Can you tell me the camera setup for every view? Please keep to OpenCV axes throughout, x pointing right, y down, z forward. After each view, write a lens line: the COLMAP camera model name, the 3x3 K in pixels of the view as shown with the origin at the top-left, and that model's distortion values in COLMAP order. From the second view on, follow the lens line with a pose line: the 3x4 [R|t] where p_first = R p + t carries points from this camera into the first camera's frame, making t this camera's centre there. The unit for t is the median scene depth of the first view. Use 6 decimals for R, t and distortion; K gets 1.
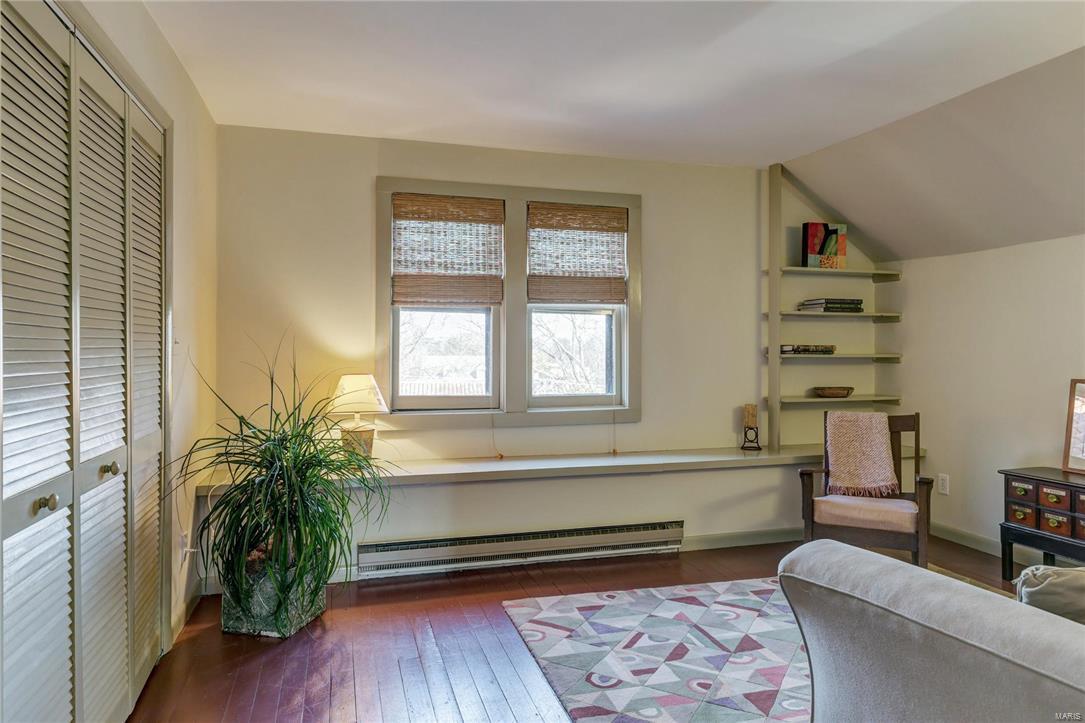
lens RADIAL K [[705.1, 0, 542.0], [0, 705.1, 359.5], [0, 0, 1]] dist [0.006357, 0.003703]
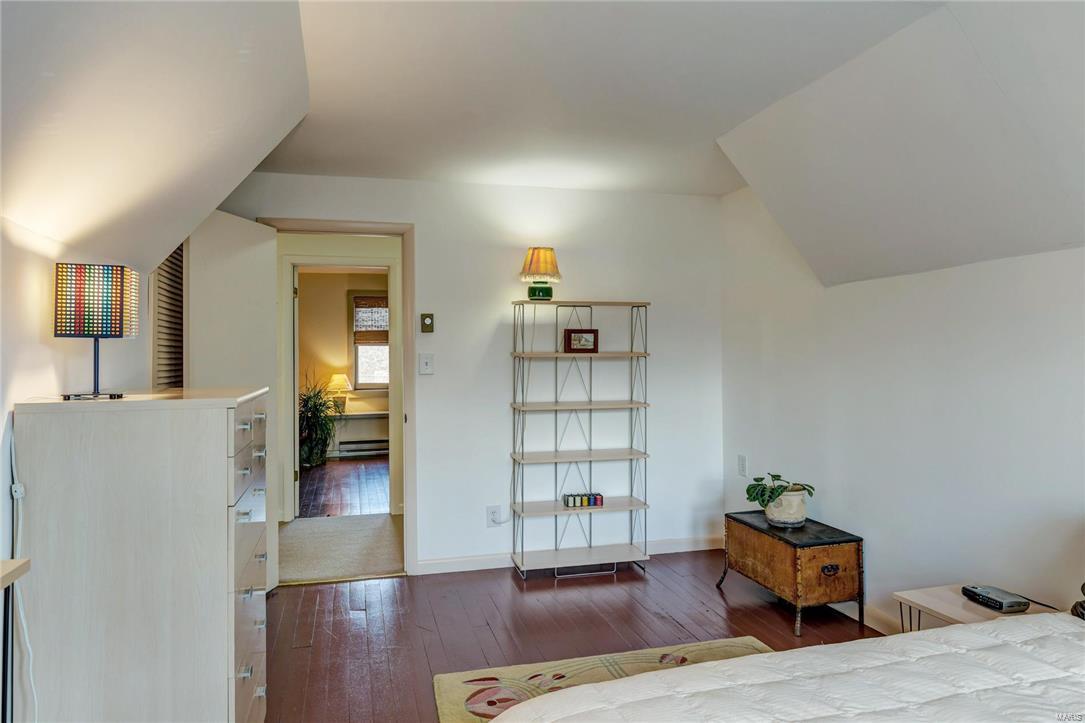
lens RADIAL K [[705.1, 0, 542.9], [0, 705.1, 359.1], [0, 0, 1]] dist [0.006357, 0.003703]
pose [[0.999994, -0.002417, -0.002601, 0.423255], [0.002415, 0.999997, -0.000678, -0.025148], [0.002603, 0.000671, 0.999996, -1.352530]]
